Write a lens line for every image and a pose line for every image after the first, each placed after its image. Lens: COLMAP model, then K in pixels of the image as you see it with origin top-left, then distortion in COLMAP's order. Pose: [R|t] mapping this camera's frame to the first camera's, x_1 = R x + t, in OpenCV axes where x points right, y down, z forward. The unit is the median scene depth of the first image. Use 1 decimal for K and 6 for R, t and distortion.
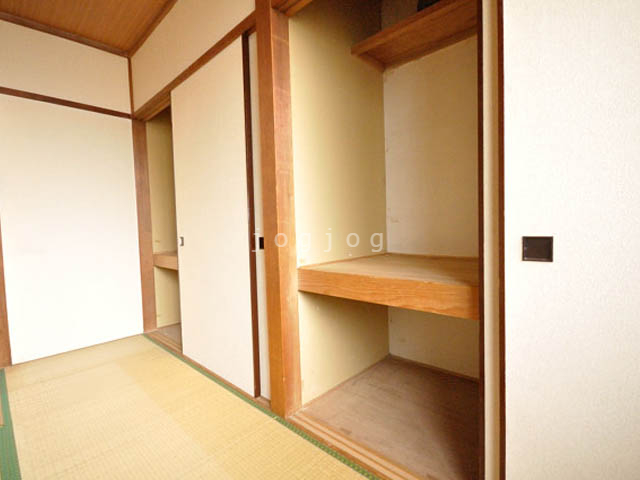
lens RADIAL K [[317.5, 0, 320.8], [0, 317.5, 240.1], [0, 0, 1]] dist [0.001347, -0.000534]
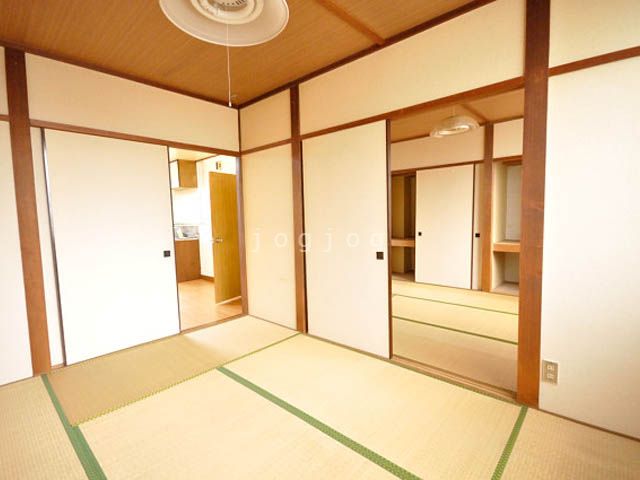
lens RADIAL K [[317.5, 0, 317.5], [0, 317.5, 239.5], [0, 0, 1]] dist [0.001347, -0.000534]
pose [[0.999733, 0.010499, 0.020590, -1.095981], [-0.011216, 0.999323, 0.035043, -0.023773], [-0.020208, -0.035265, 0.999174, -1.149547]]
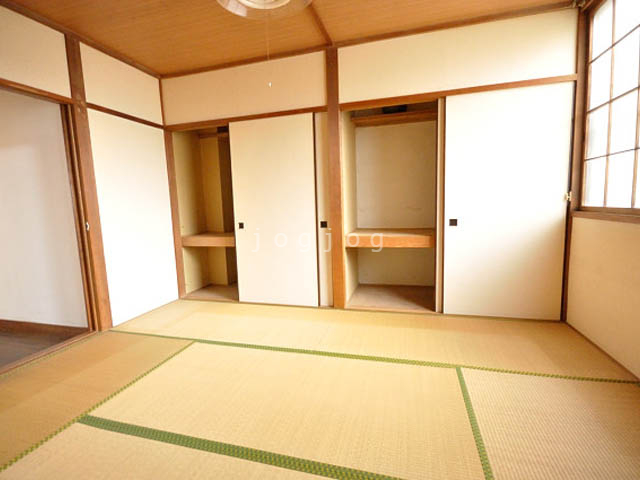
lens RADIAL K [[317.5, 0, 319.6], [0, 317.5, 241.0], [0, 0, 1]] dist [0.001347, -0.000534]
pose [[0.887849, -0.051251, 0.457272, -0.738070], [0.025045, 0.997687, 0.063194, -0.008568], [-0.459453, -0.044654, 0.887079, -0.468115]]
